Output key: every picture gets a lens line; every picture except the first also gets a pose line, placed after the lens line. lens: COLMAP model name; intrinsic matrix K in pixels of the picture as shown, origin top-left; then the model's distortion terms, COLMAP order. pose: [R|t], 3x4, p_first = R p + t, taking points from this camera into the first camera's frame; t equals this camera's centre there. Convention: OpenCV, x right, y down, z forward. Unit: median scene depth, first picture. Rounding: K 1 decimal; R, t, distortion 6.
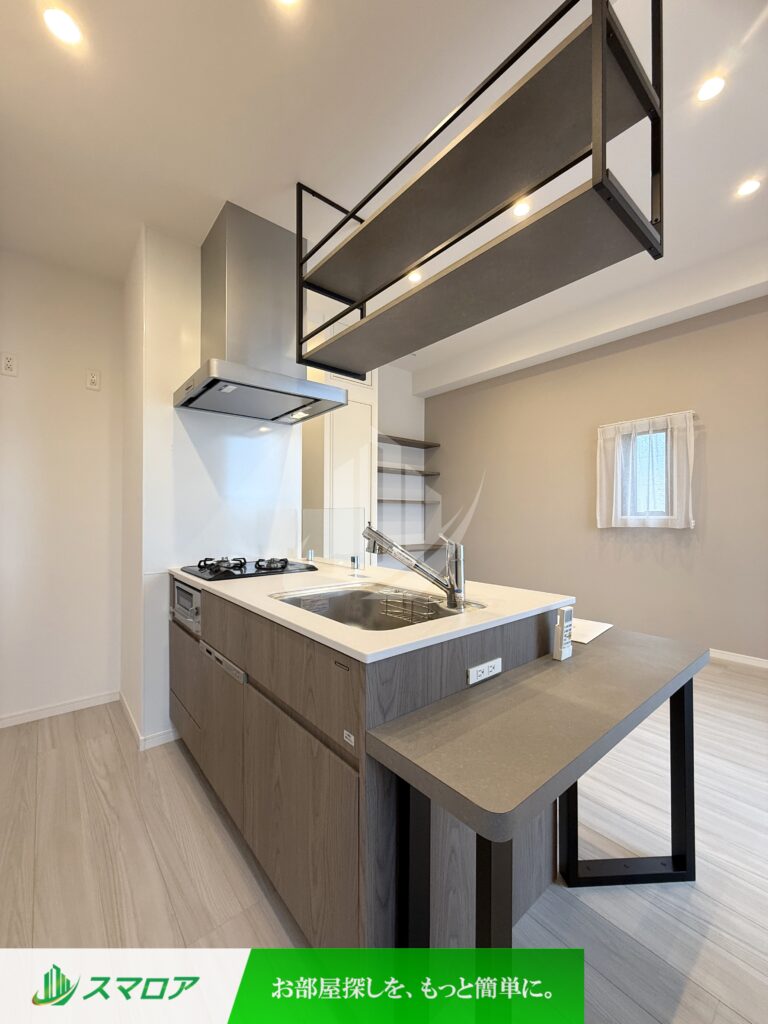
lens RADIAL K [[409.0, 0, 383.0], [0, 409.0, 512.6], [0, 0, 1]] dist [0.003477, -0.000700]
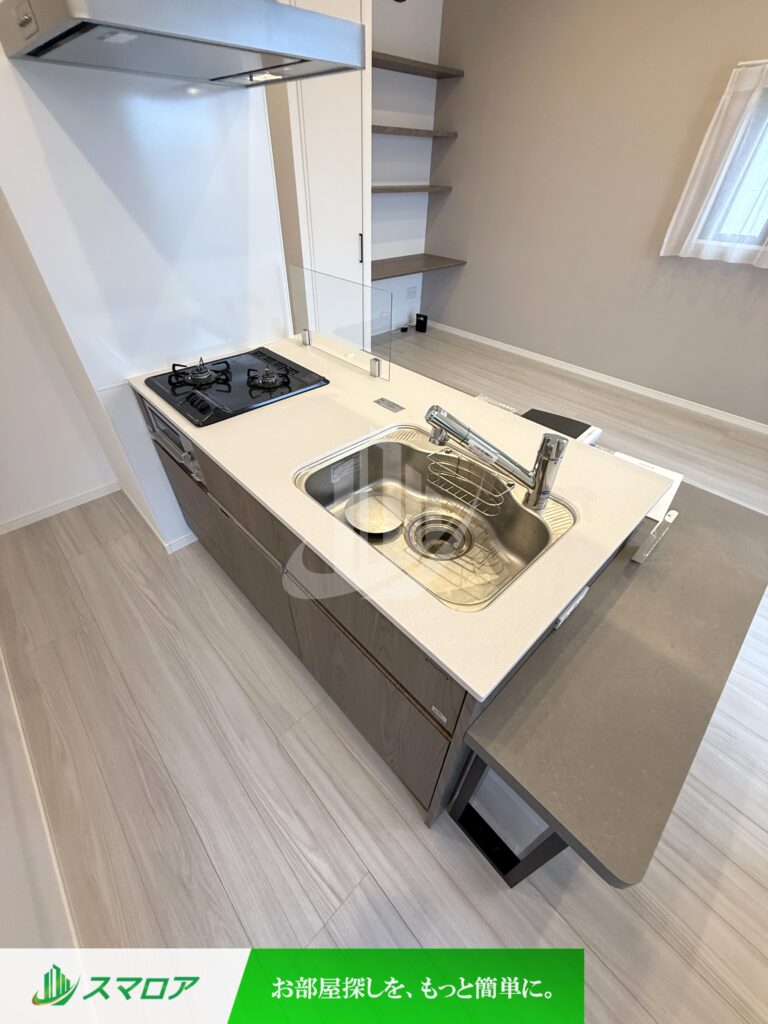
lens RADIAL K [[409.0, 0, 382.8], [0, 409.0, 510.3], [0, 0, 1]] dist [0.003477, -0.000700]
pose [[0.997867, -0.026980, 0.059445, -0.096028], [-0.018476, 0.756639, 0.653572, -0.161114], [-0.062612, -0.653276, 0.754526, 0.223079]]
